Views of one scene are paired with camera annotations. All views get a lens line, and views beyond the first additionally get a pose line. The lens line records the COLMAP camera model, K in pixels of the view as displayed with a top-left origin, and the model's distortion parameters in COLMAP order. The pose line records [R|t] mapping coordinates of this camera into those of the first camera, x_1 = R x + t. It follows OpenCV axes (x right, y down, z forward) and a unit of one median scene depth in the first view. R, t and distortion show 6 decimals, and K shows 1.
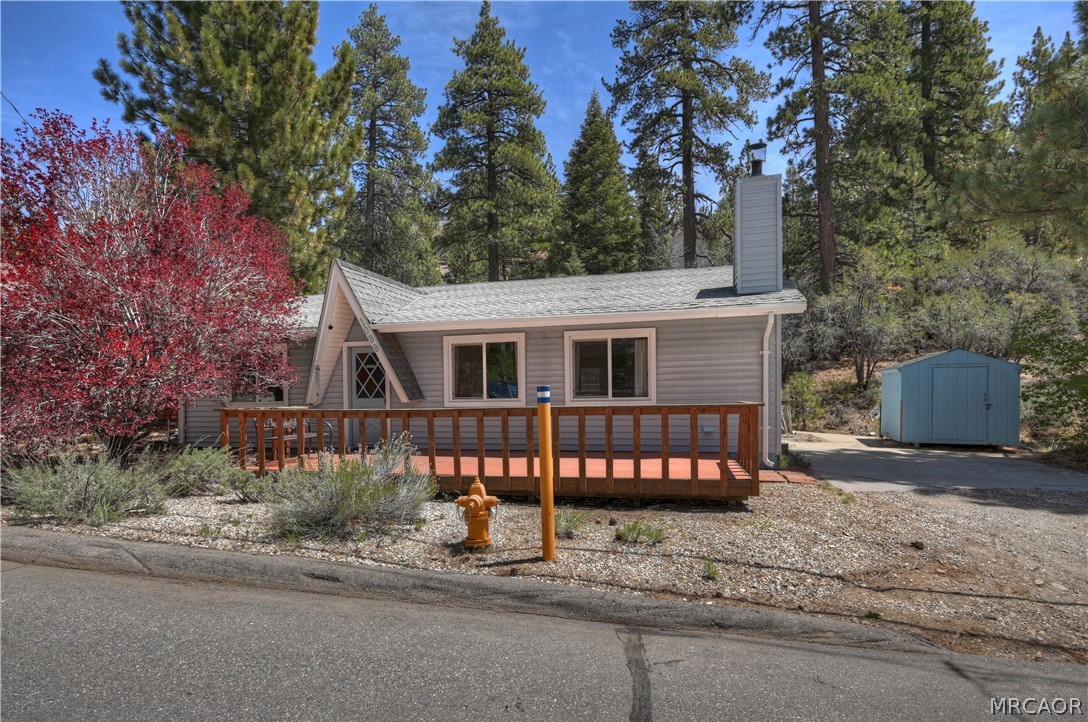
lens RADIAL K [[586.8, 0, 542.0], [0, 586.8, 386.0], [0, 0, 1]] dist [0.002971, -0.000449]
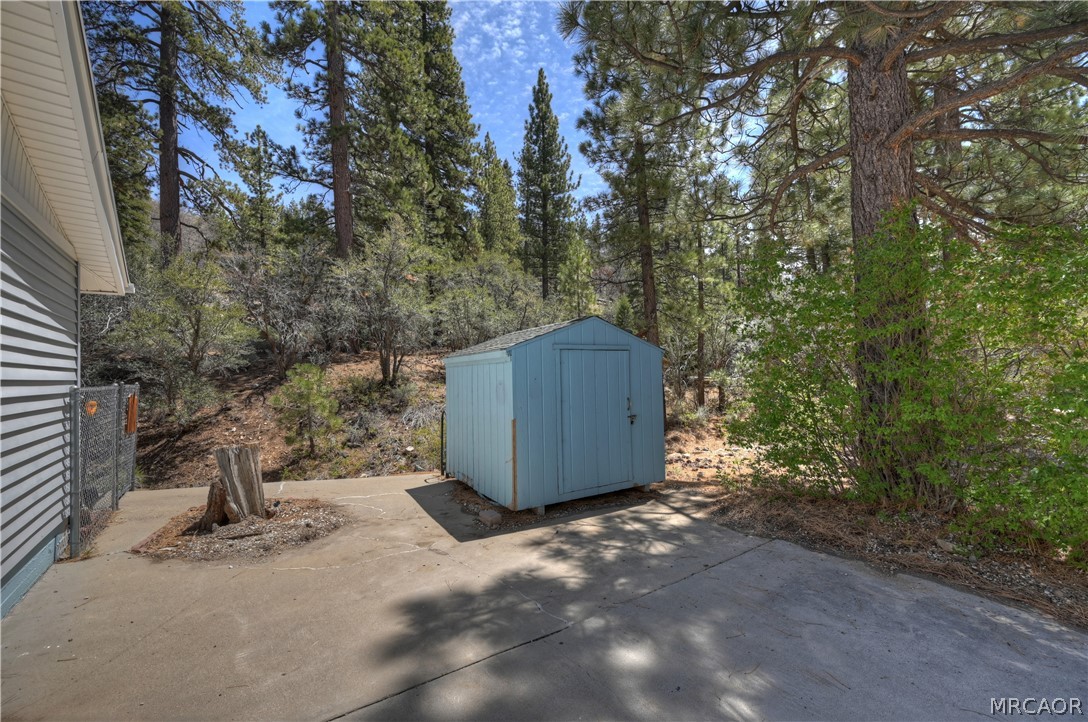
lens RADIAL K [[456.5, 0, 568.3], [0, 456.5, 366.5], [0, 0, 1]] dist [0.000657, 0.000172]
pose [[0.613351, 0.006538, 0.789783, 0.194515], [0.017751, 0.999599, -0.022060, -0.004312], [-0.789611, 0.027550, 0.612989, 0.407931]]
